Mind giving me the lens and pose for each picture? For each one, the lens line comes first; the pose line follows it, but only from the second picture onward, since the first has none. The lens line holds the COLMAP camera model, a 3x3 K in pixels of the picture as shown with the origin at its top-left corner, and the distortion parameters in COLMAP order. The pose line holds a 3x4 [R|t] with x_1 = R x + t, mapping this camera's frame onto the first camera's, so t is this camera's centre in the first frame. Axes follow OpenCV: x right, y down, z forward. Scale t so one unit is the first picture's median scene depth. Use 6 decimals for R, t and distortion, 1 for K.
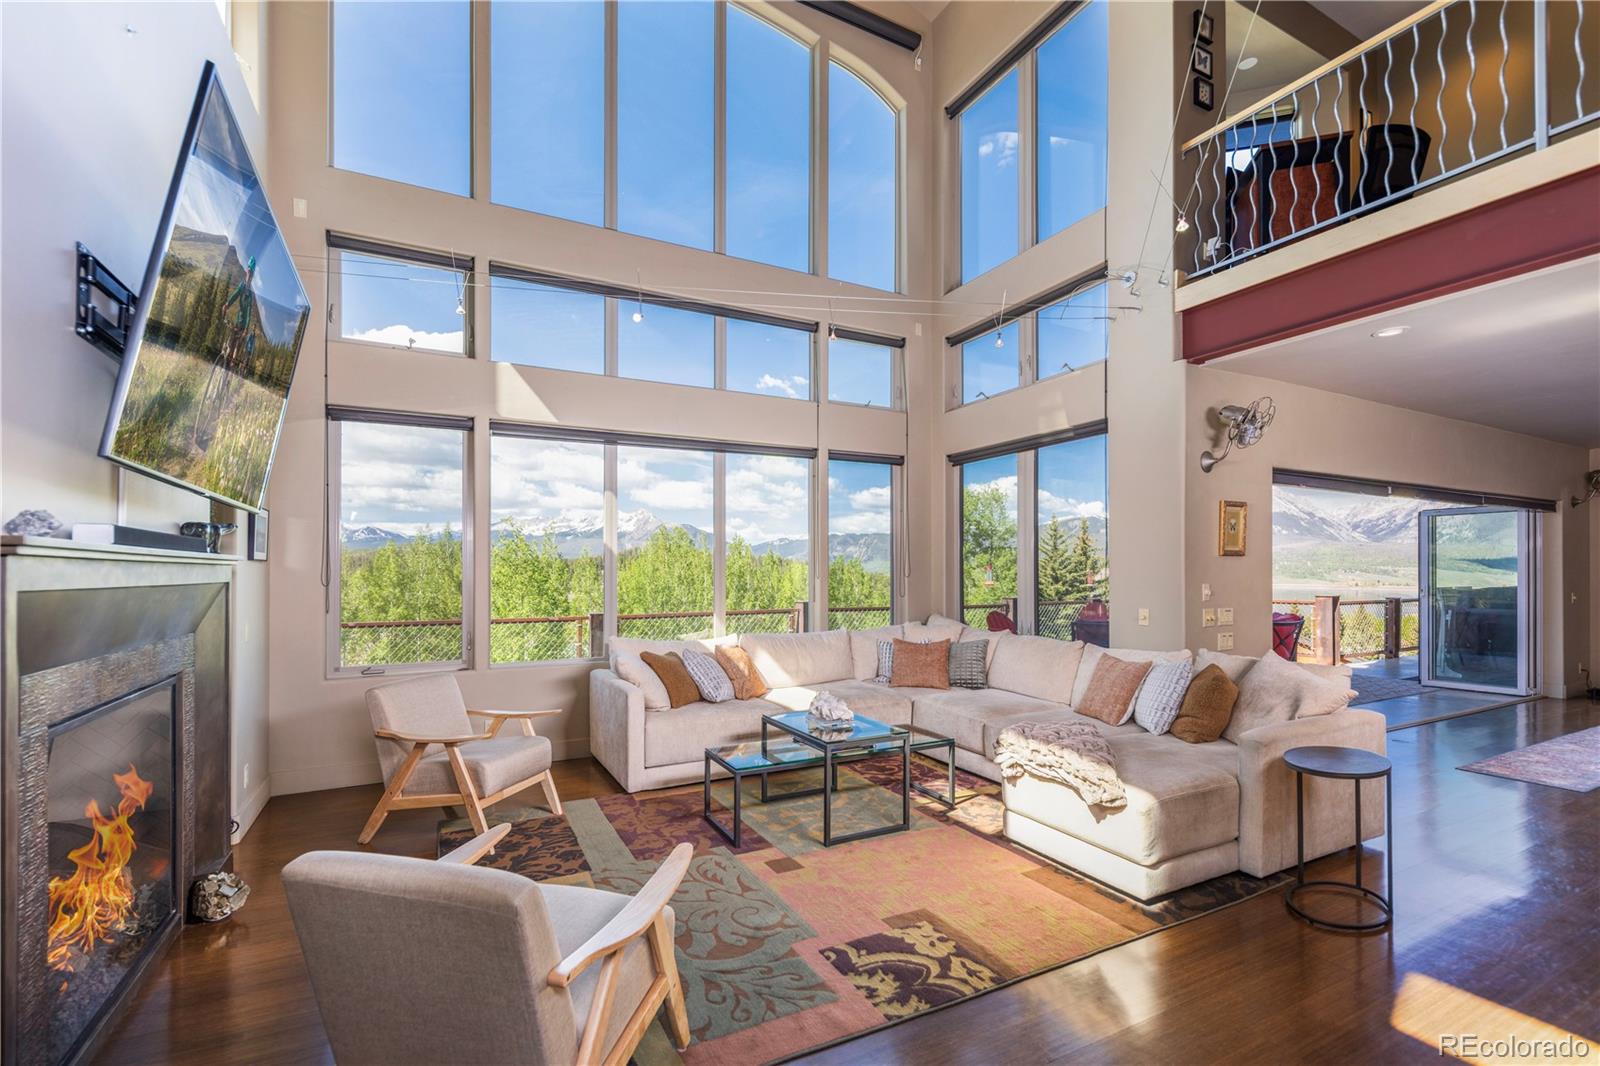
lens RADIAL K [[703.9, 0, 767.1], [0, 703.9, 554.7], [0, 0, 1]] dist [0.009481, -0.000217]
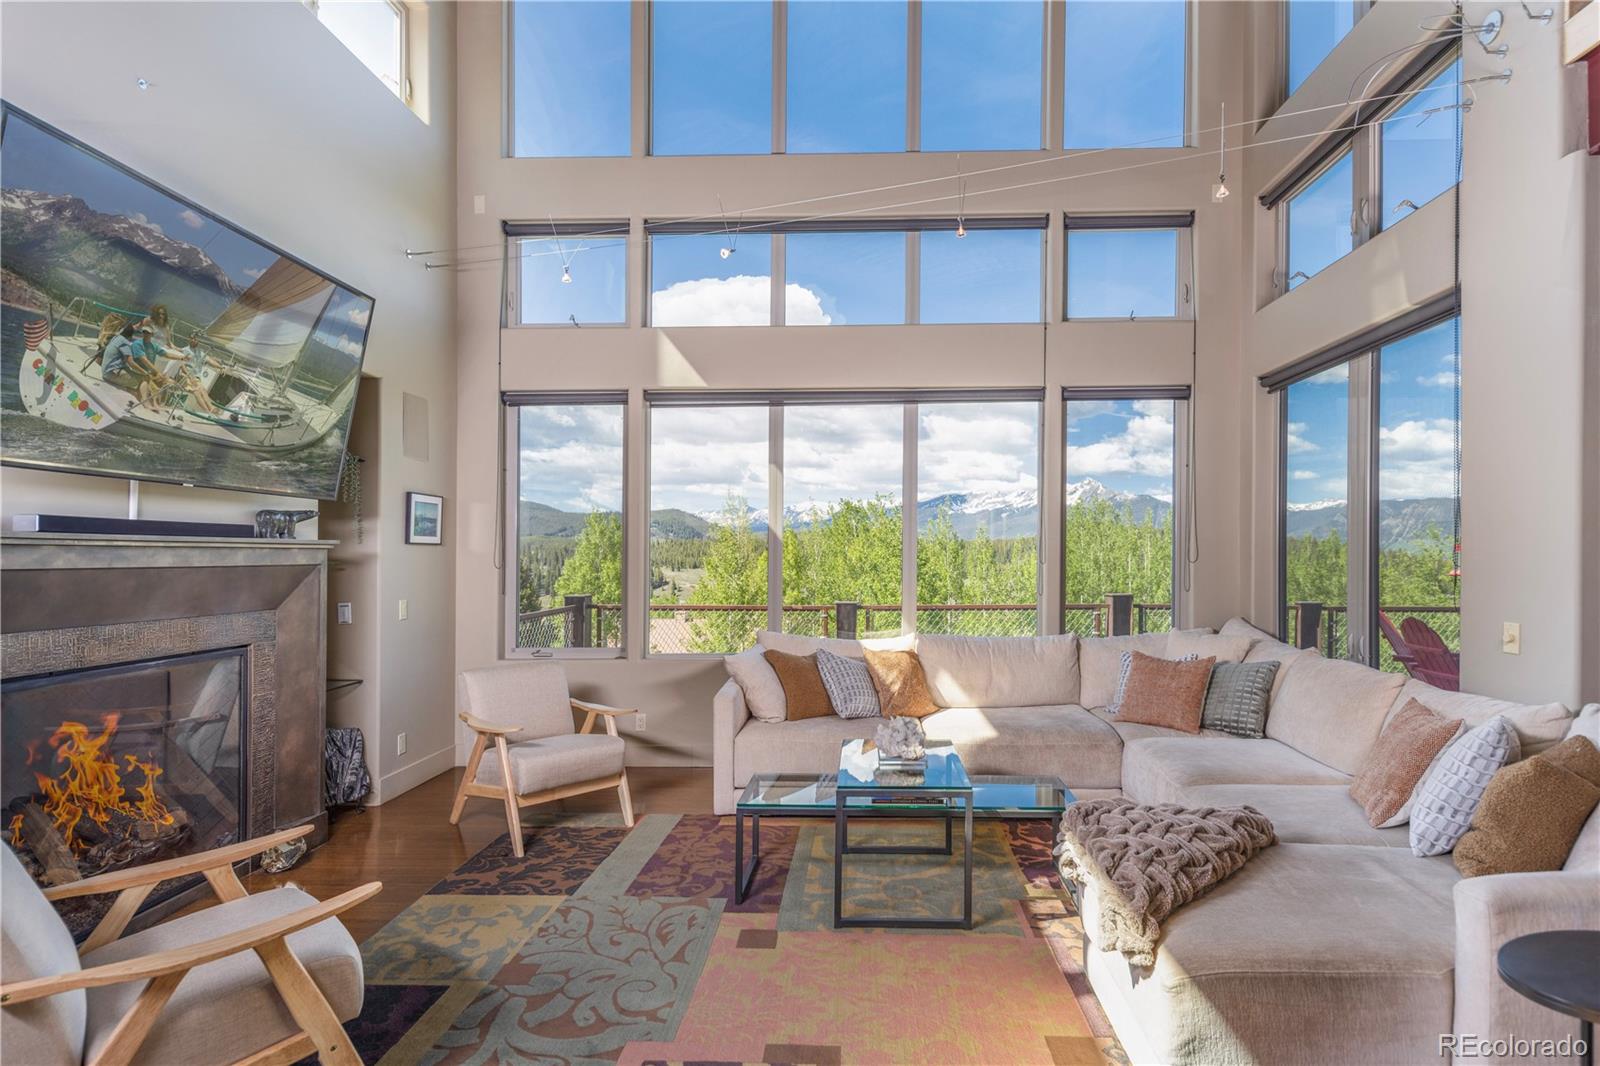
lens RADIAL K [[819.8, 0, 856.1], [0, 819.8, 543.3], [0, 0, 1]] dist [0.000589, -0.003061]
pose [[0.877570, -0.006284, -0.479408, 0.342886], [0.011787, 0.999895, 0.008469, 0.003192], [0.479304, -0.013083, 0.877551, 0.173950]]
